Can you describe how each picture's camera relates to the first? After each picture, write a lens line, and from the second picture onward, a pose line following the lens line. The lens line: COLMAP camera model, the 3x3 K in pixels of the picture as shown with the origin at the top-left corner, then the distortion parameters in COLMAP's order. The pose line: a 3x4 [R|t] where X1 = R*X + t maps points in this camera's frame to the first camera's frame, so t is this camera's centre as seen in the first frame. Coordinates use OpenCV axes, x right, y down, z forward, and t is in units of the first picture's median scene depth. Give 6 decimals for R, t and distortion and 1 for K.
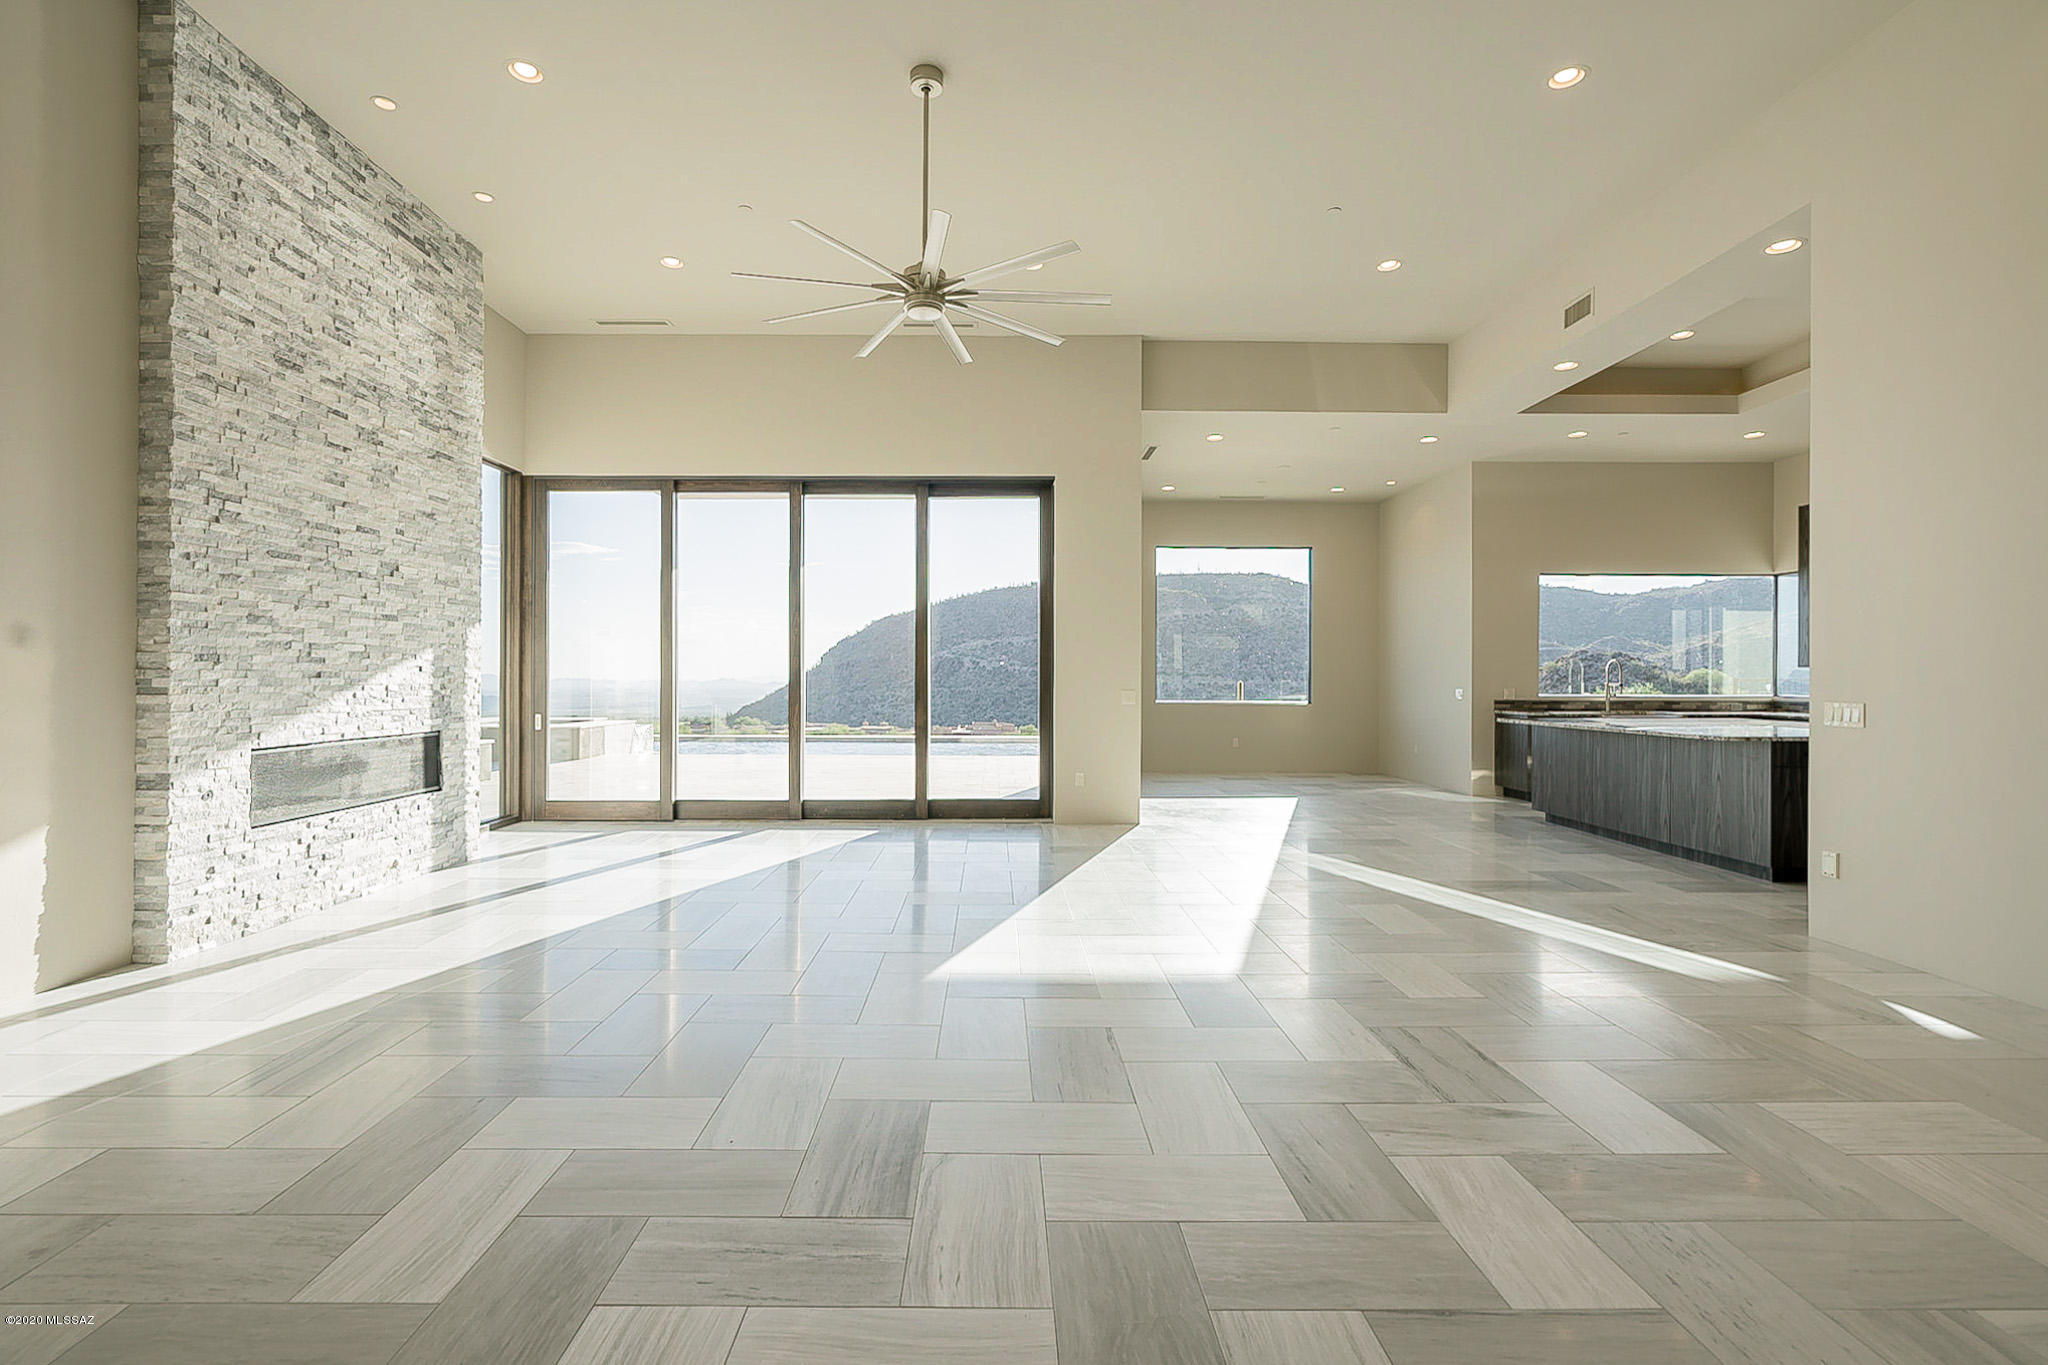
lens RADIAL K [[947.0, 0, 1028.4], [0, 947.0, 674.1], [0, 0, 1]] dist [-0.001542, 0.000404]
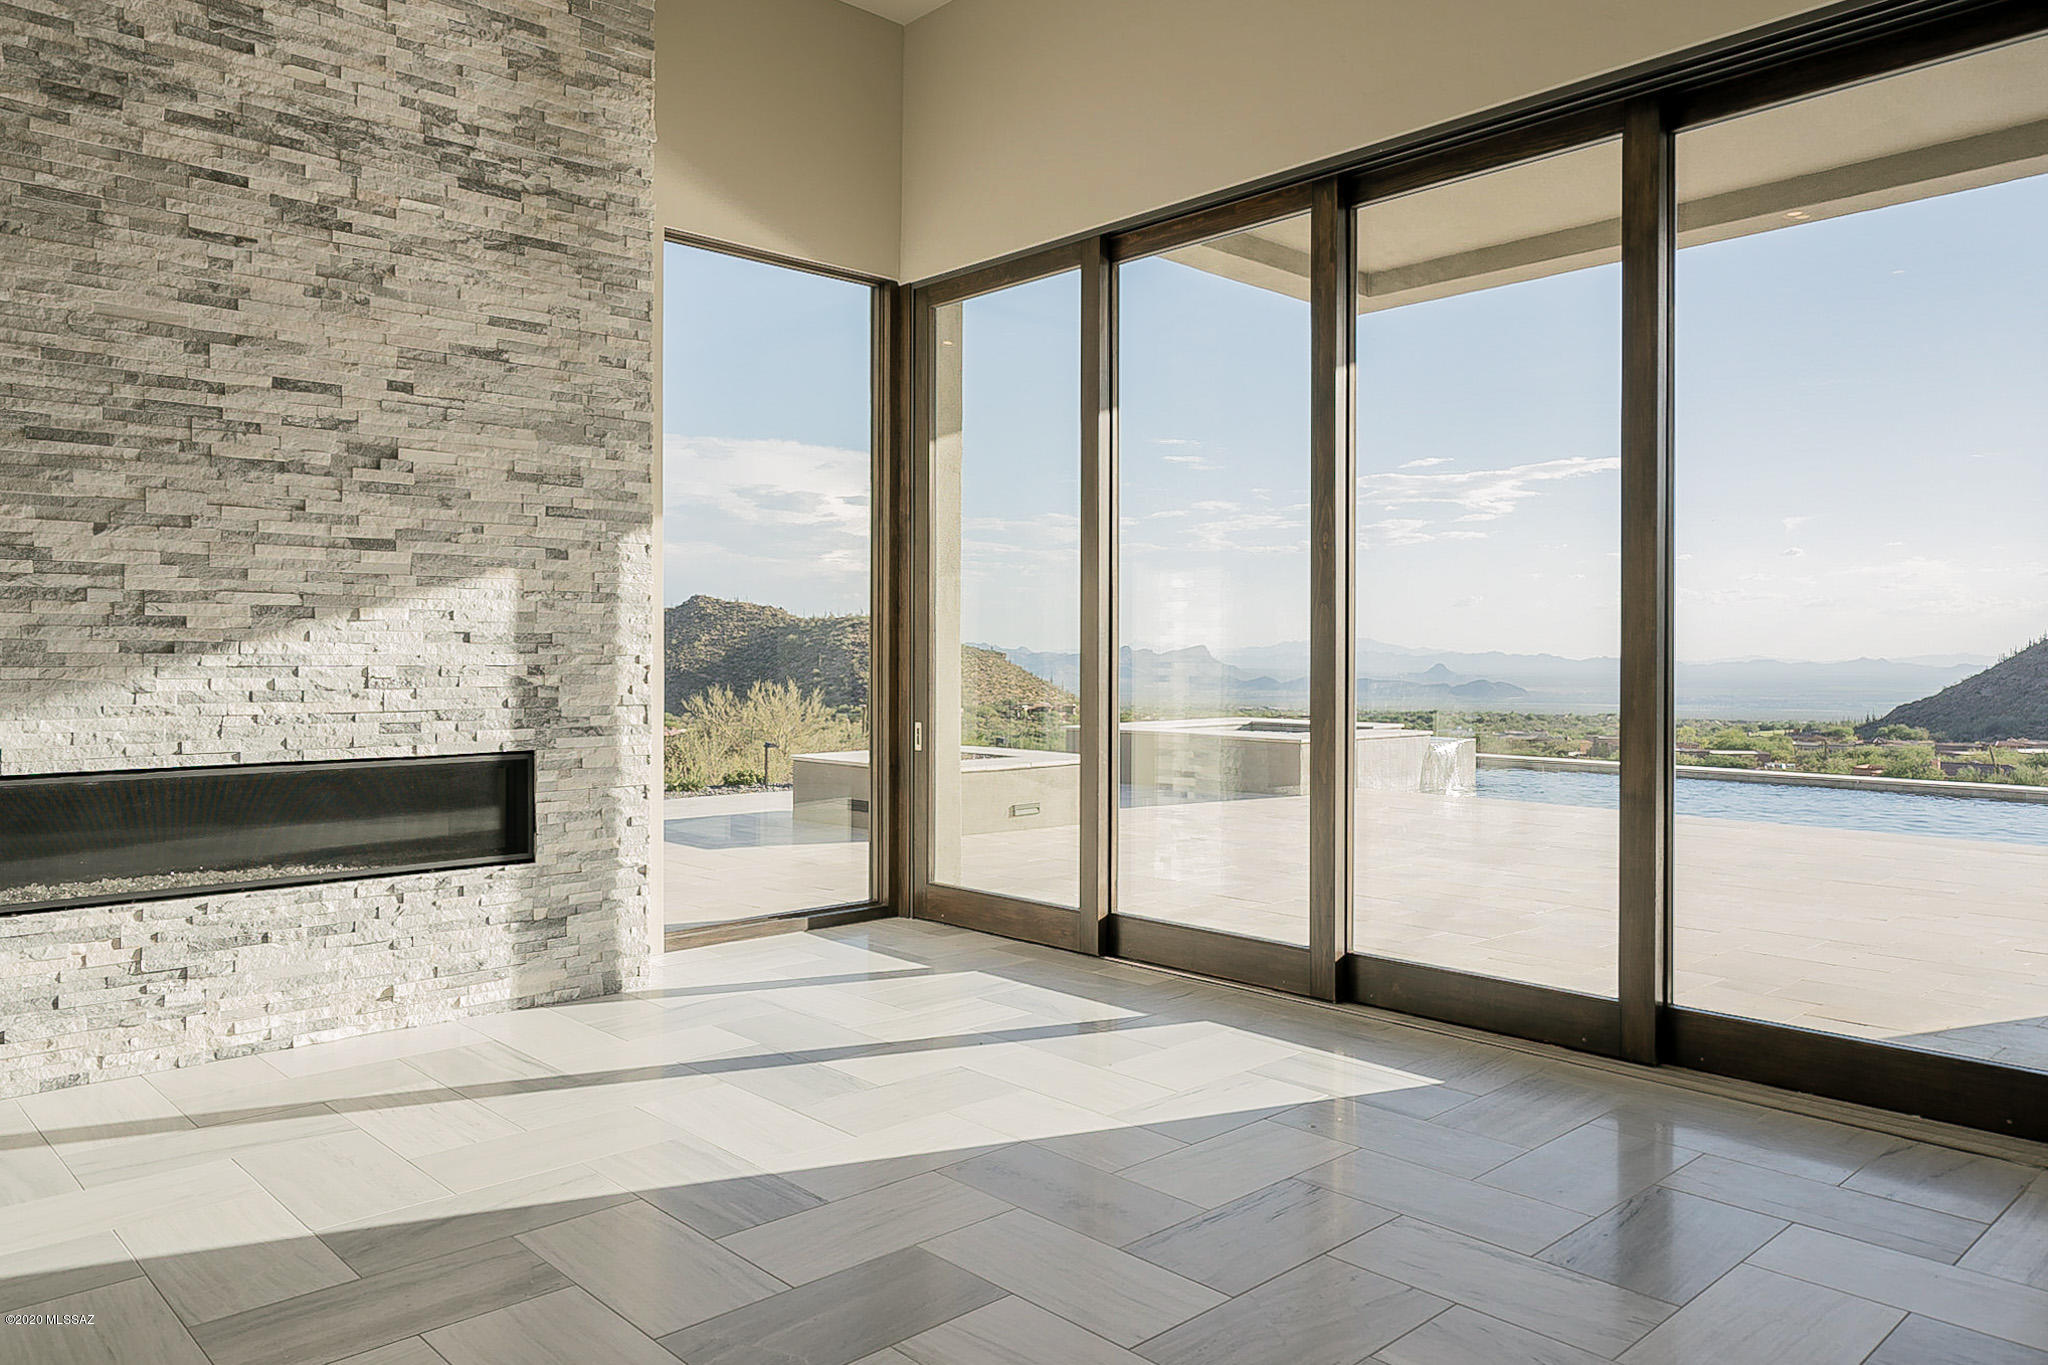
lens RADIAL K [[1427.4, 0, 1024.7], [0, 1427.4, 657.9], [0, 0, 1]] dist [0.009221, 0.001454]
pose [[0.659421, 0.000460, -0.751774, 0.210315], [0.001784, 0.999996, 0.002176, 0.005692], [0.751772, -0.002776, 0.659417, 0.781815]]
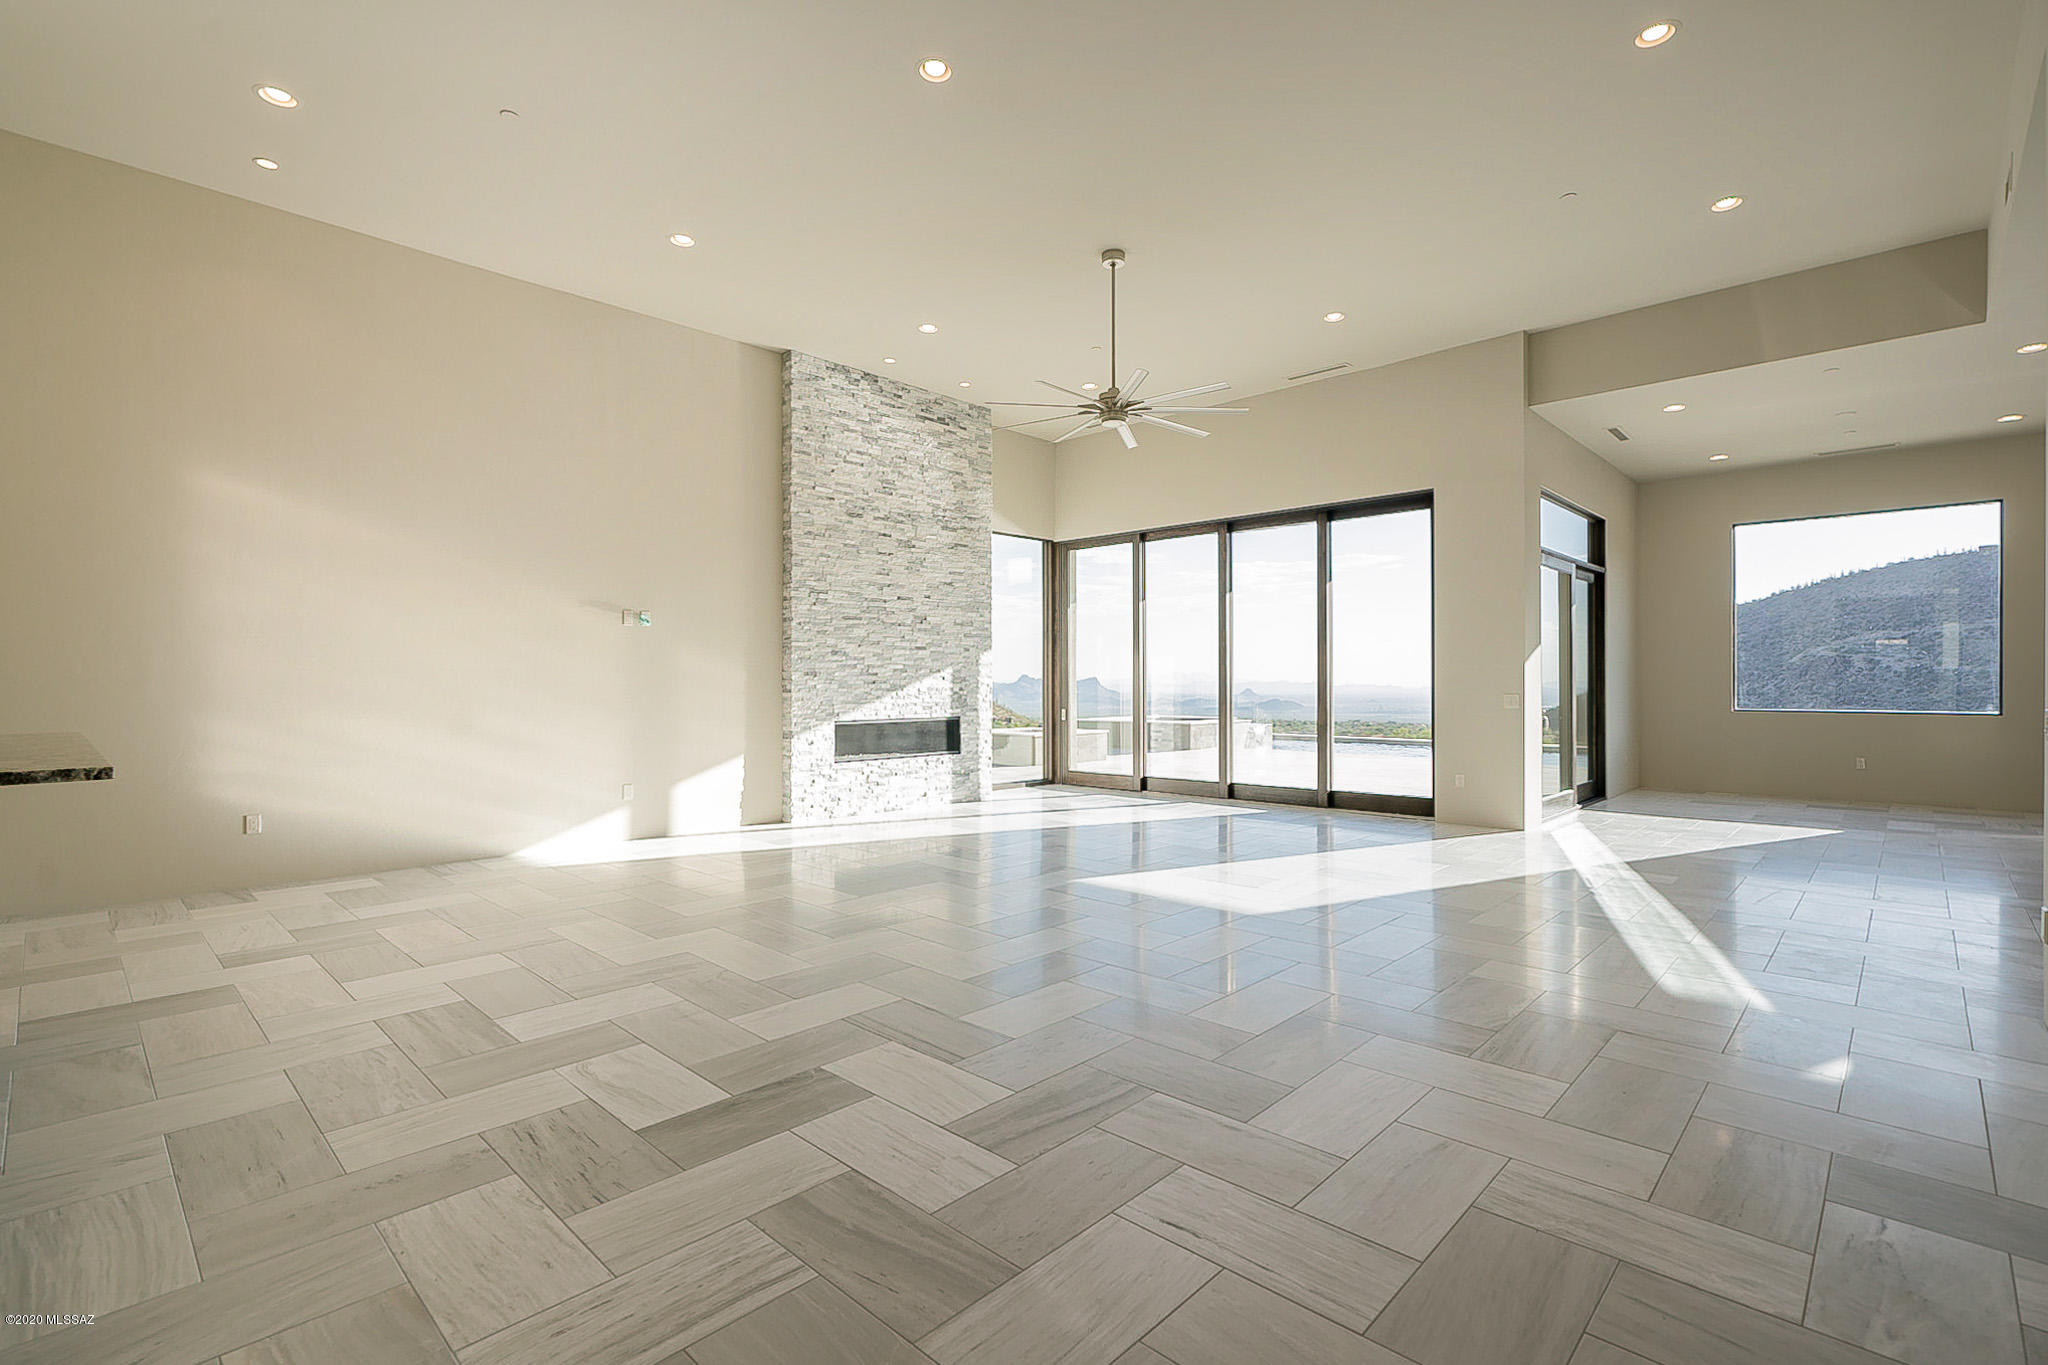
lens RADIAL K [[975.0, 0, 1052.2], [0, 975.0, 677.0], [0, 0, 1]] dist [-0.003834, -0.000010]
pose [[0.719058, -0.008272, -0.694901, 0.749327], [0.006425, 0.999966, -0.005255, 0.002832], [0.694920, -0.000686, 0.719087, -0.096261]]
